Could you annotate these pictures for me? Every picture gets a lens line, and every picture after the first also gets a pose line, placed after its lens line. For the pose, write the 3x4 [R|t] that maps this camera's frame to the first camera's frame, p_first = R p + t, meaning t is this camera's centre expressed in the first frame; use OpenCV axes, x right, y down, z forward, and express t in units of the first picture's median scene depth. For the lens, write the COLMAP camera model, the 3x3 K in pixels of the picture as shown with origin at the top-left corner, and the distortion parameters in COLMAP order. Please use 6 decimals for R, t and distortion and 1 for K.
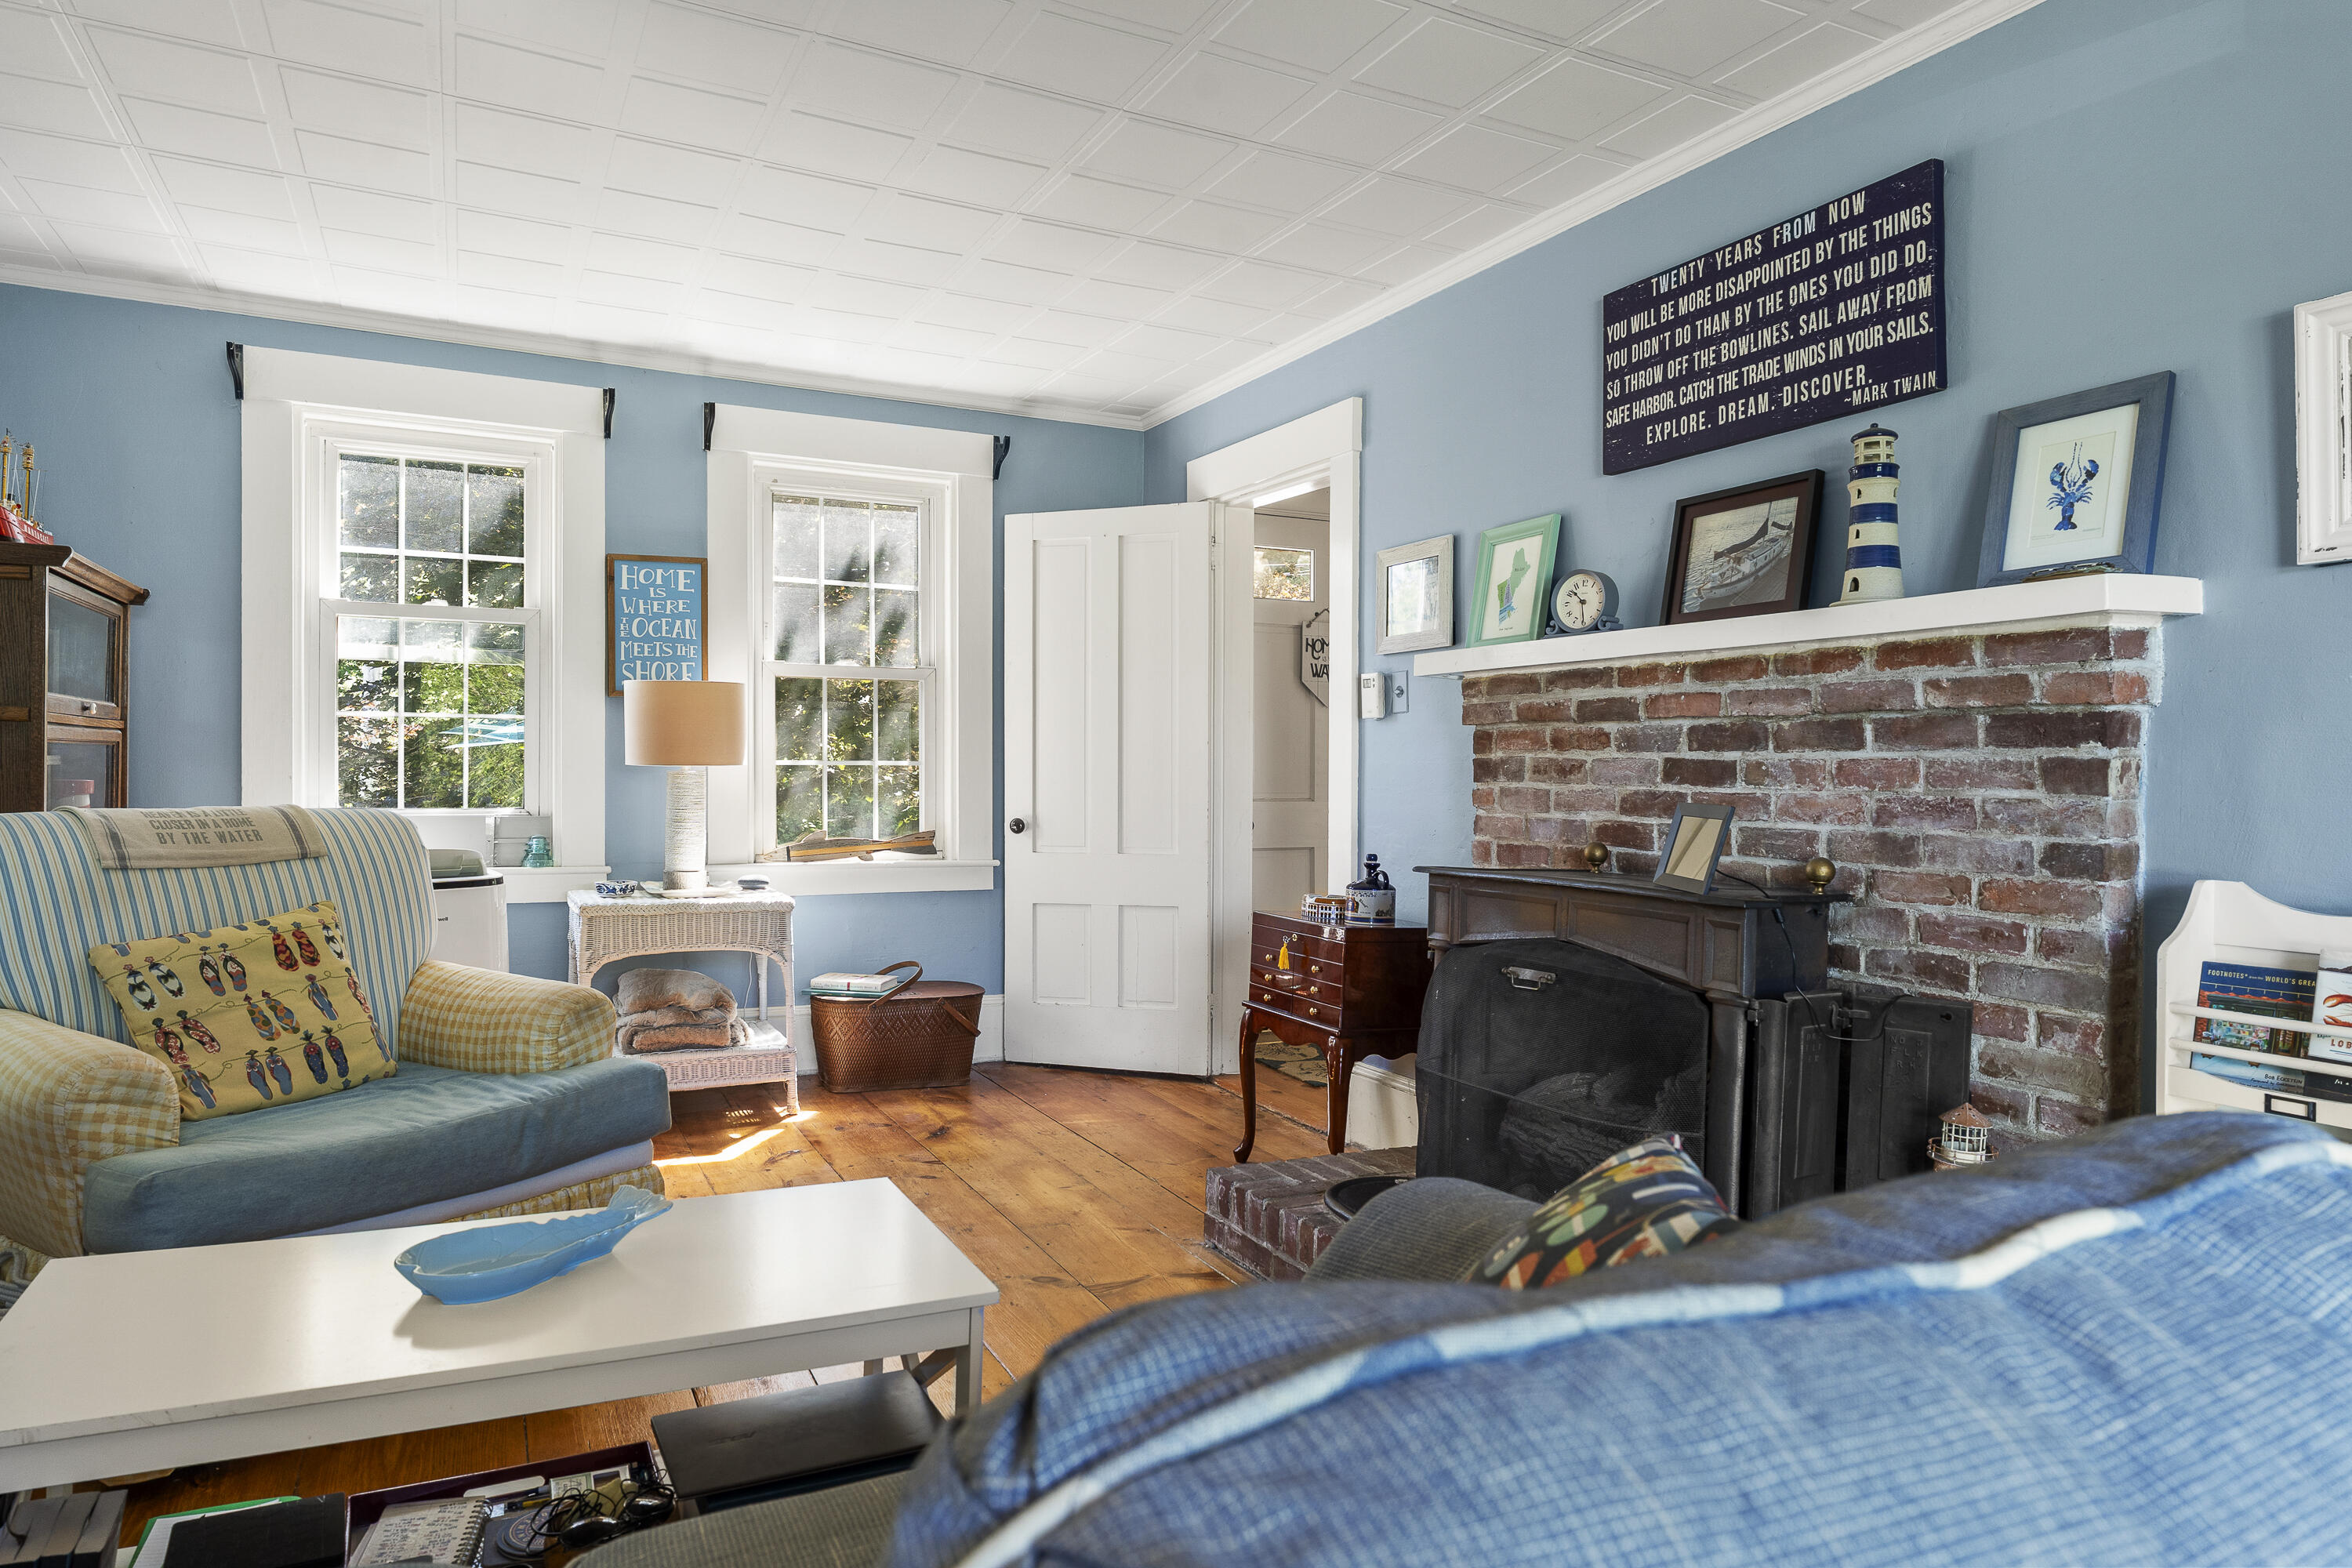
lens RADIAL K [[1466.4, 0, 1183.9], [0, 1466.4, 780.3], [0, 0, 1]] dist [0.002053, 0.000709]
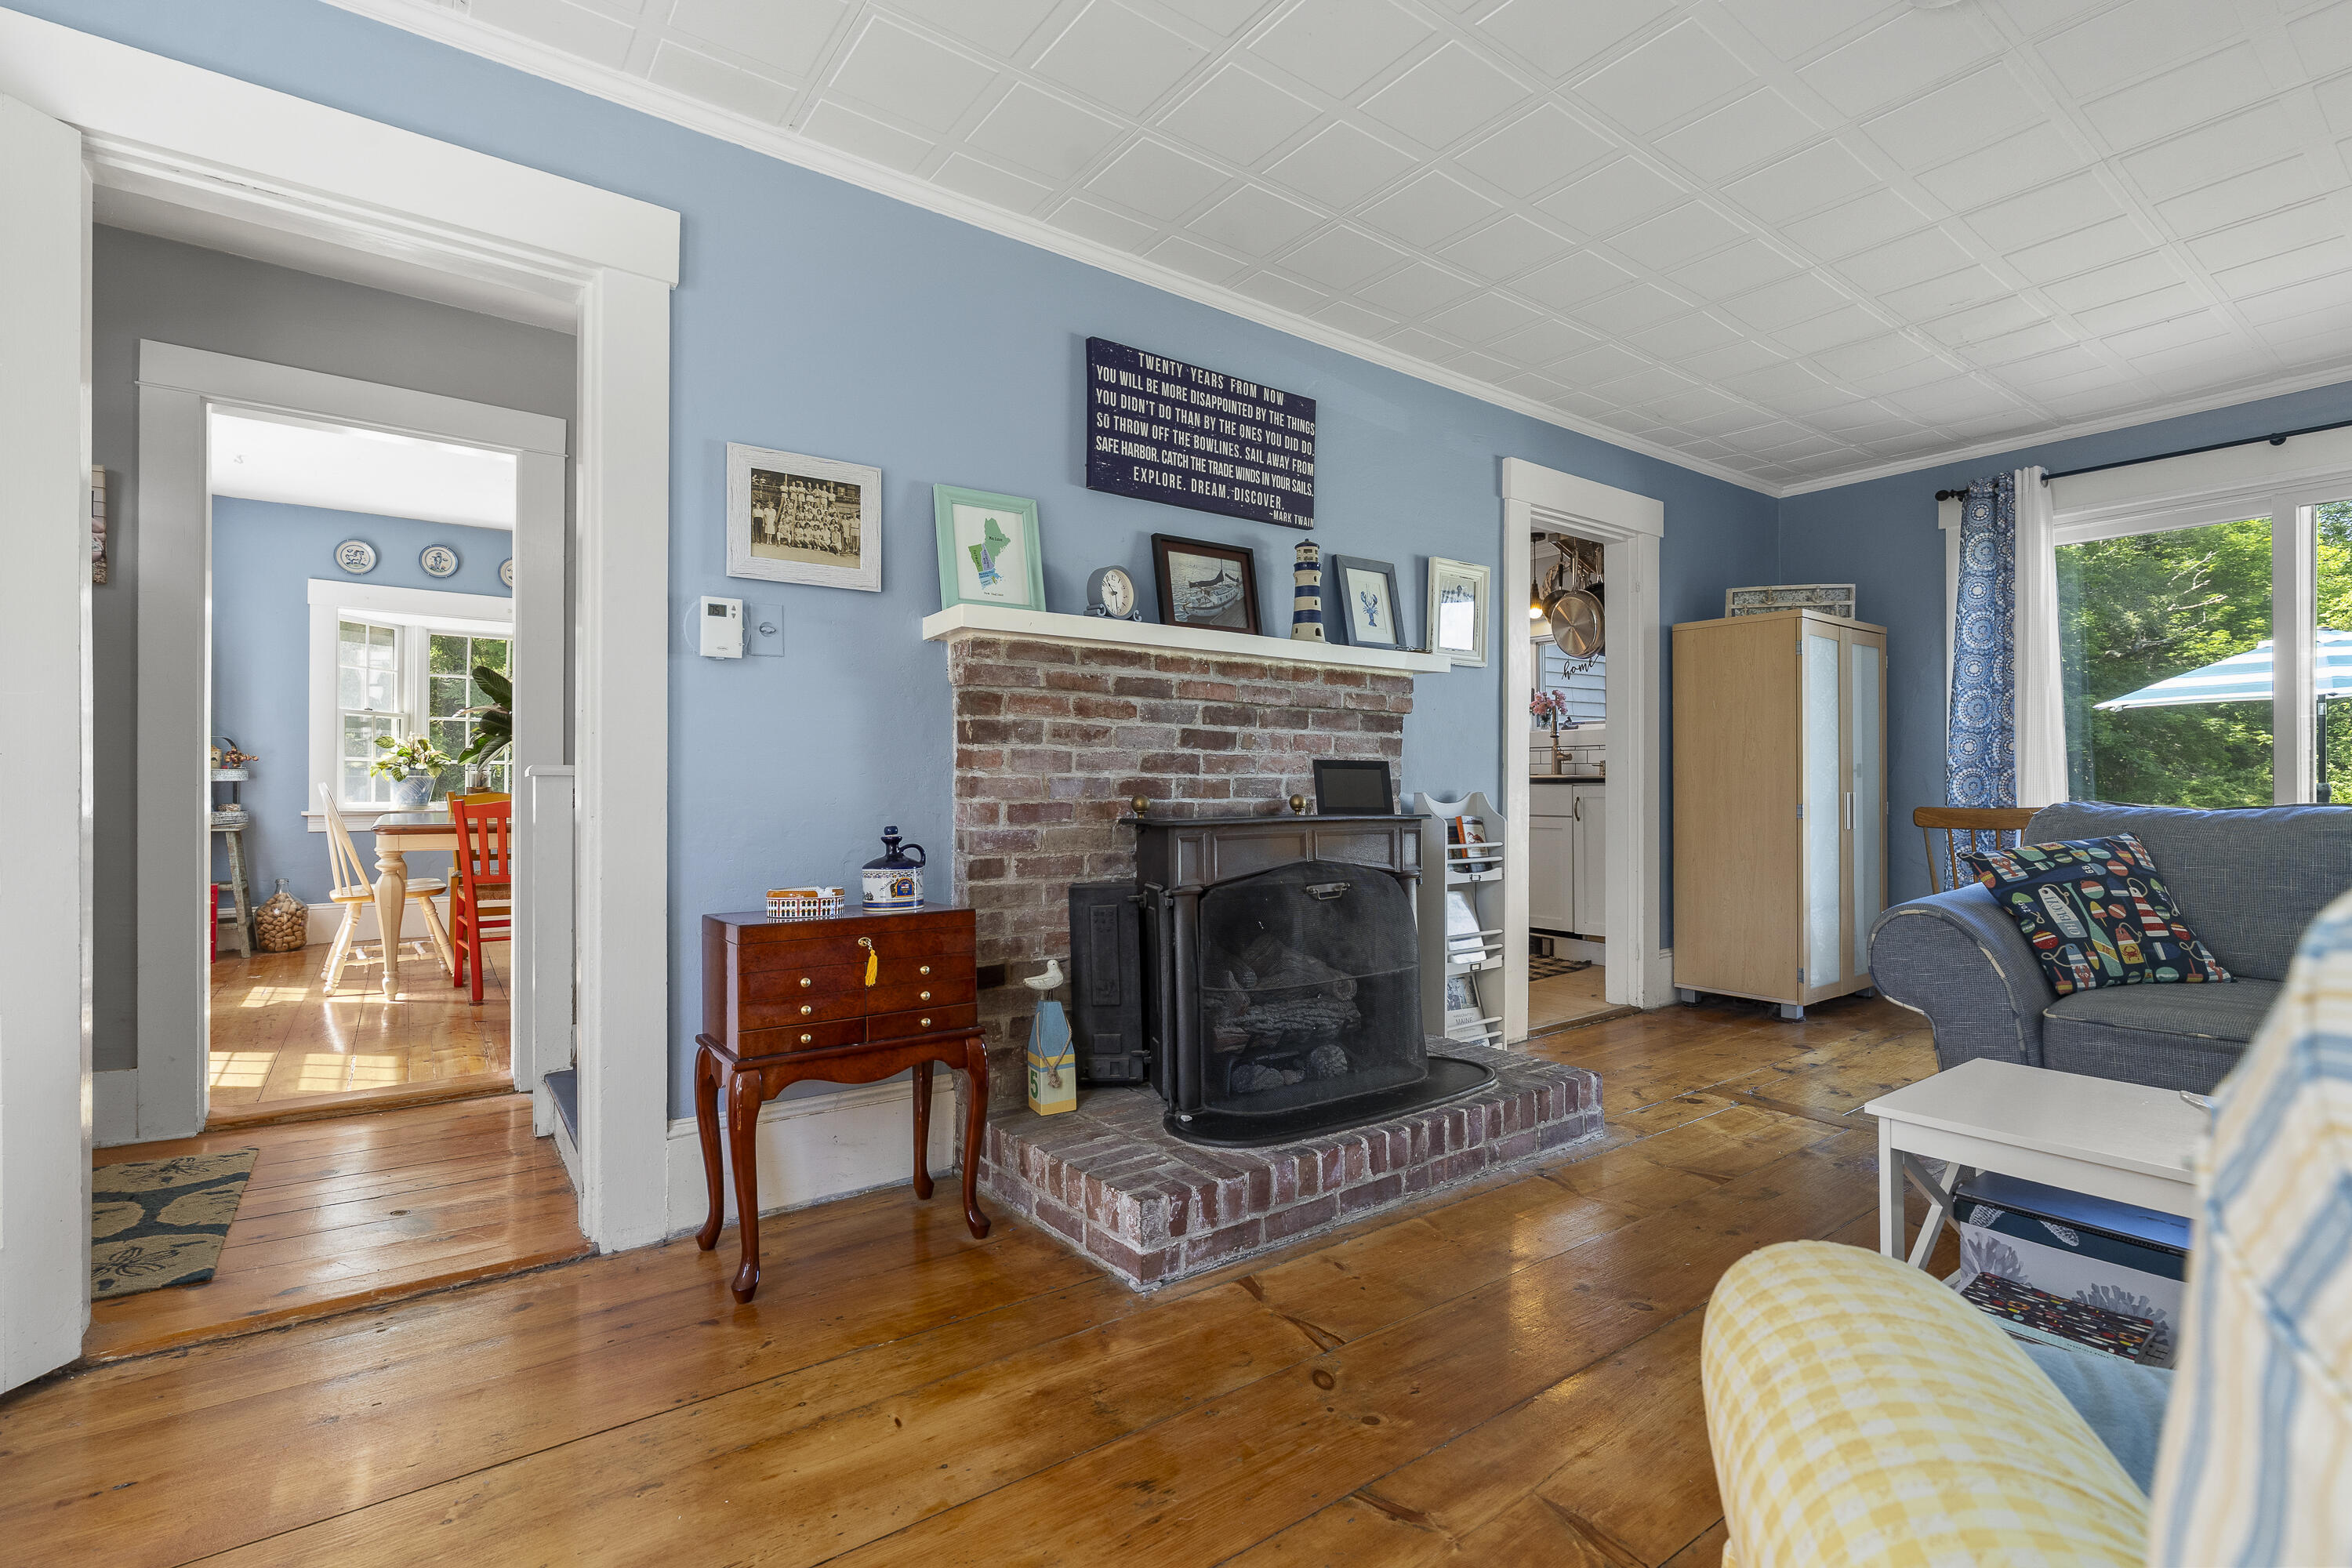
lens RADIAL K [[1074.3, 0, 1178.4], [0, 1074.3, 776.8], [0, 0, 1]] dist [-0.008386, 0.003478]
pose [[-0.179617, -0.006593, 0.983715, -0.639916], [0.000173, 0.999977, 0.006734, 0.022440], [-0.983737, 0.001379, -0.179611, 1.195491]]
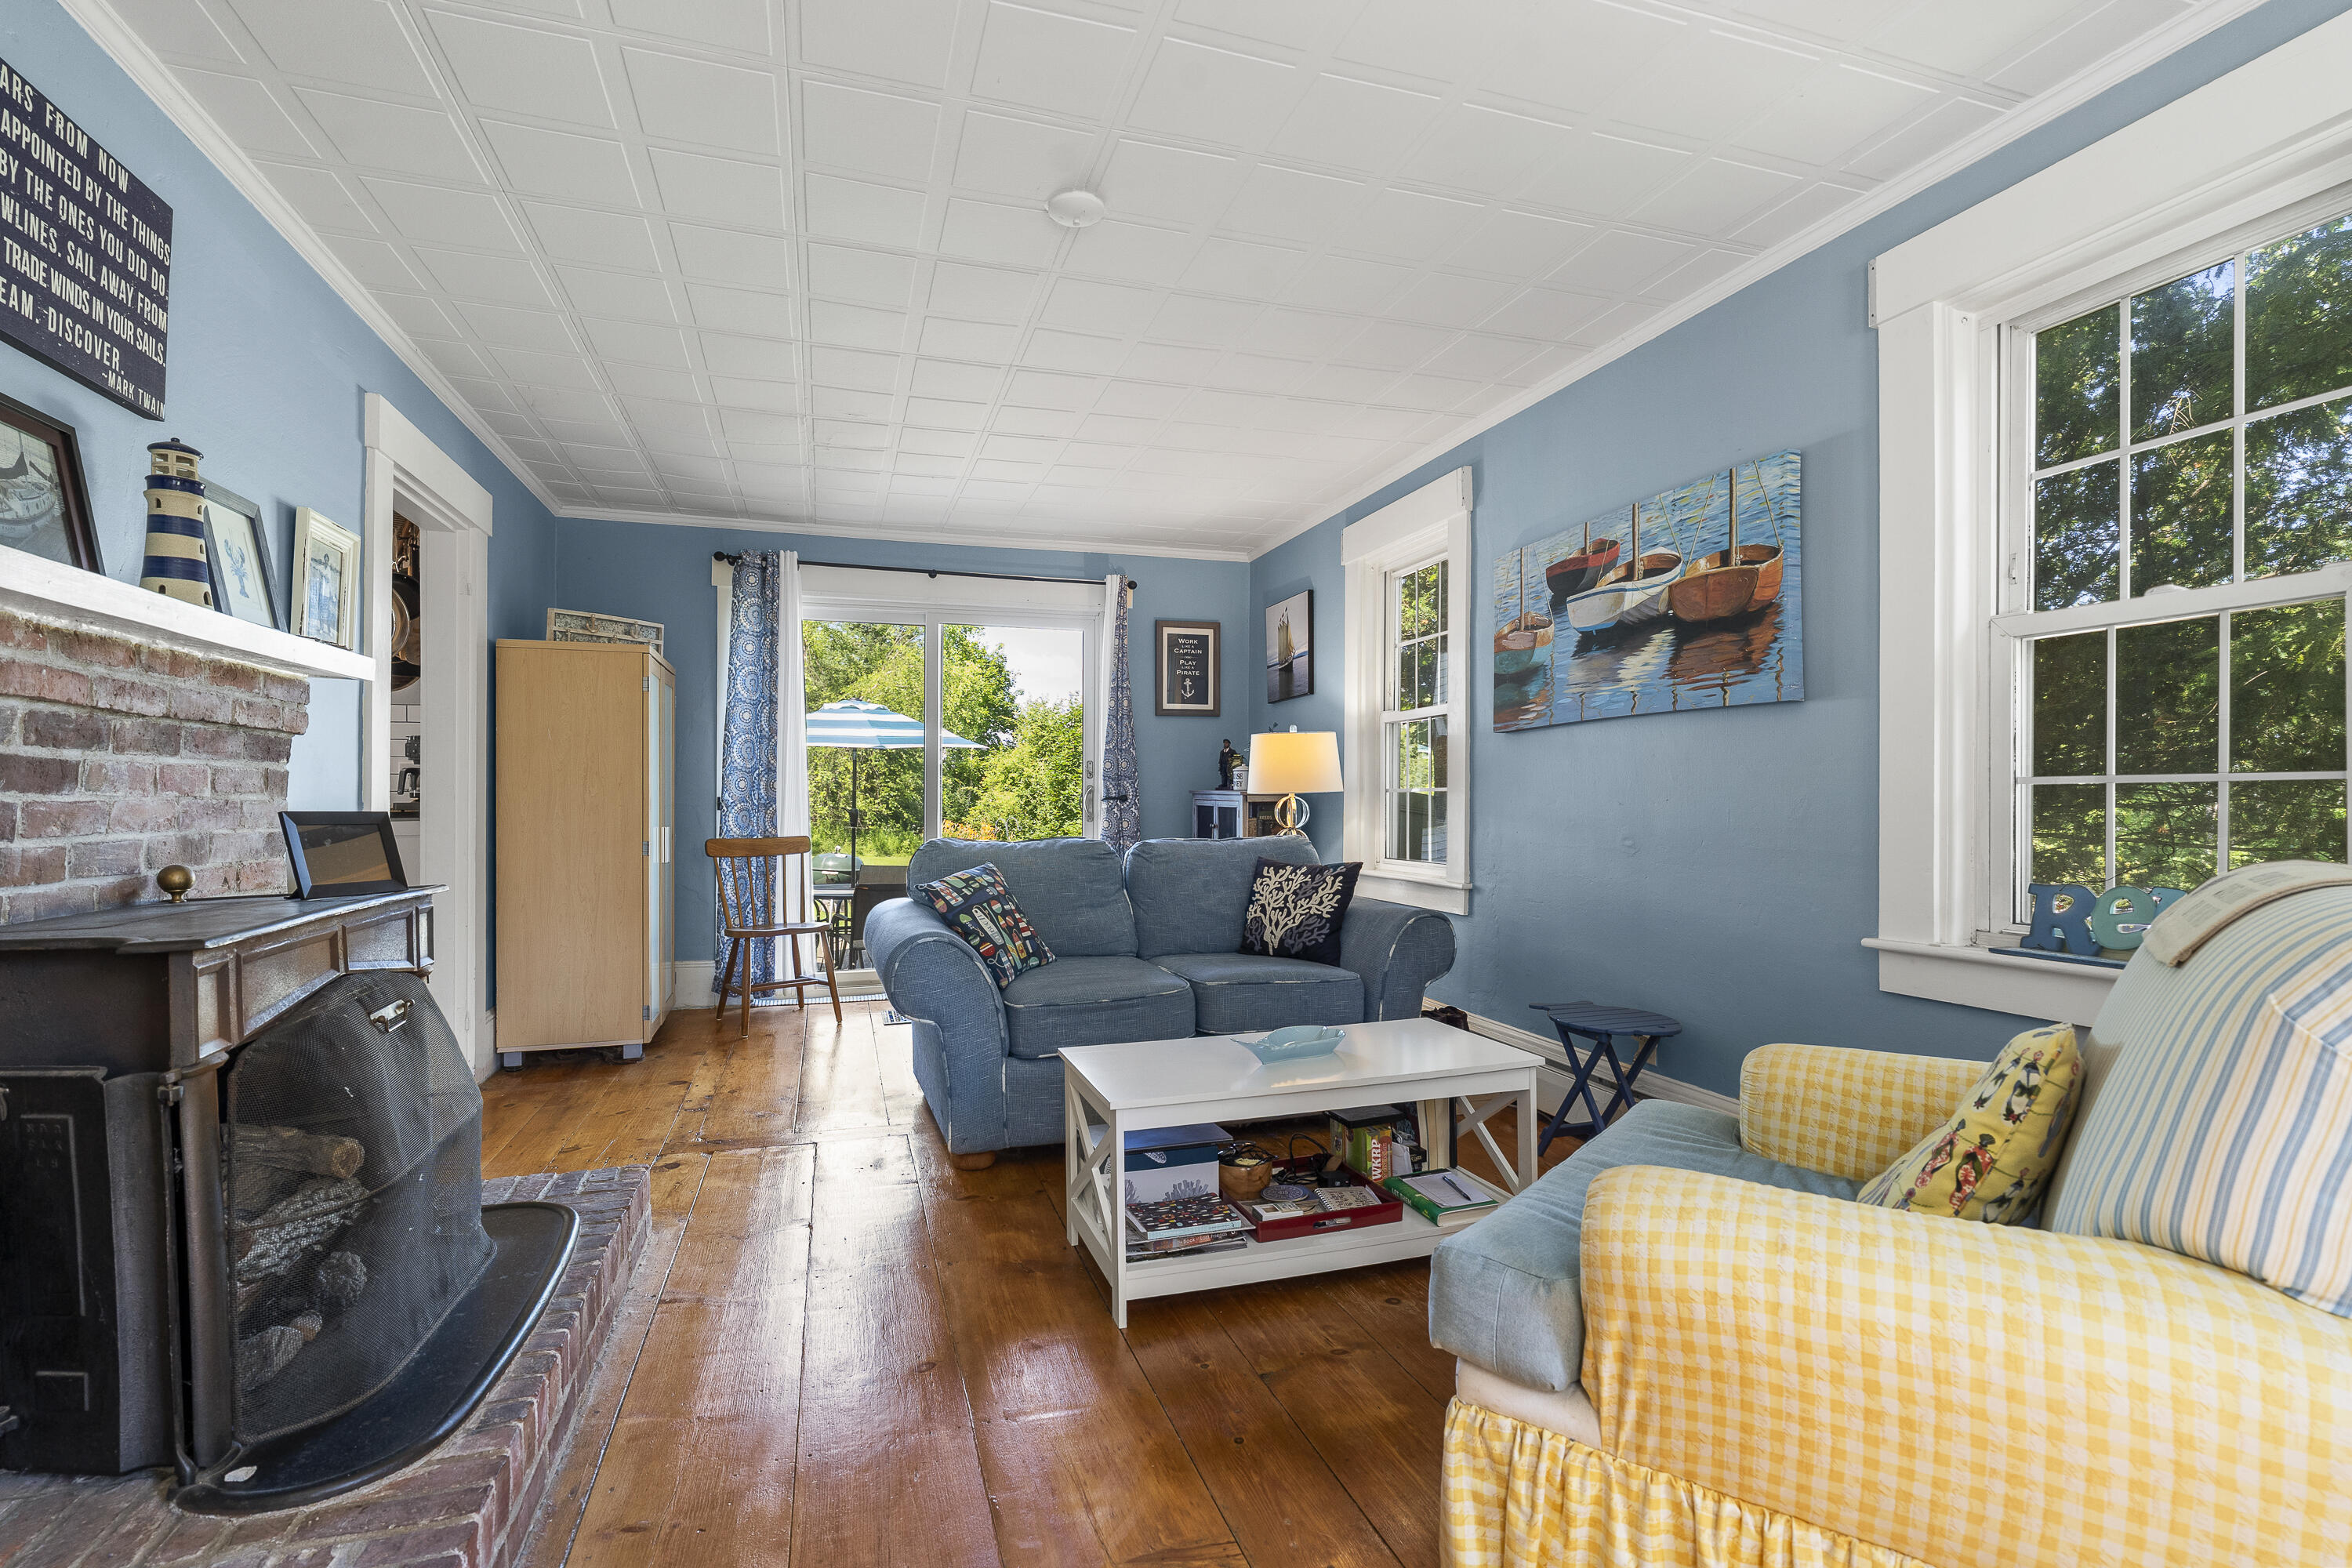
lens RADIAL K [[1074.3, 0, 1179.8], [0, 1074.3, 801.4], [0, 0, 1]] dist [-0.008386, 0.003478]
pose [[-0.989556, -0.015948, 0.143263, -0.292112], [-0.015114, 0.999862, 0.006914, -0.004411], [-0.143354, 0.004677, -0.989660, 1.428838]]
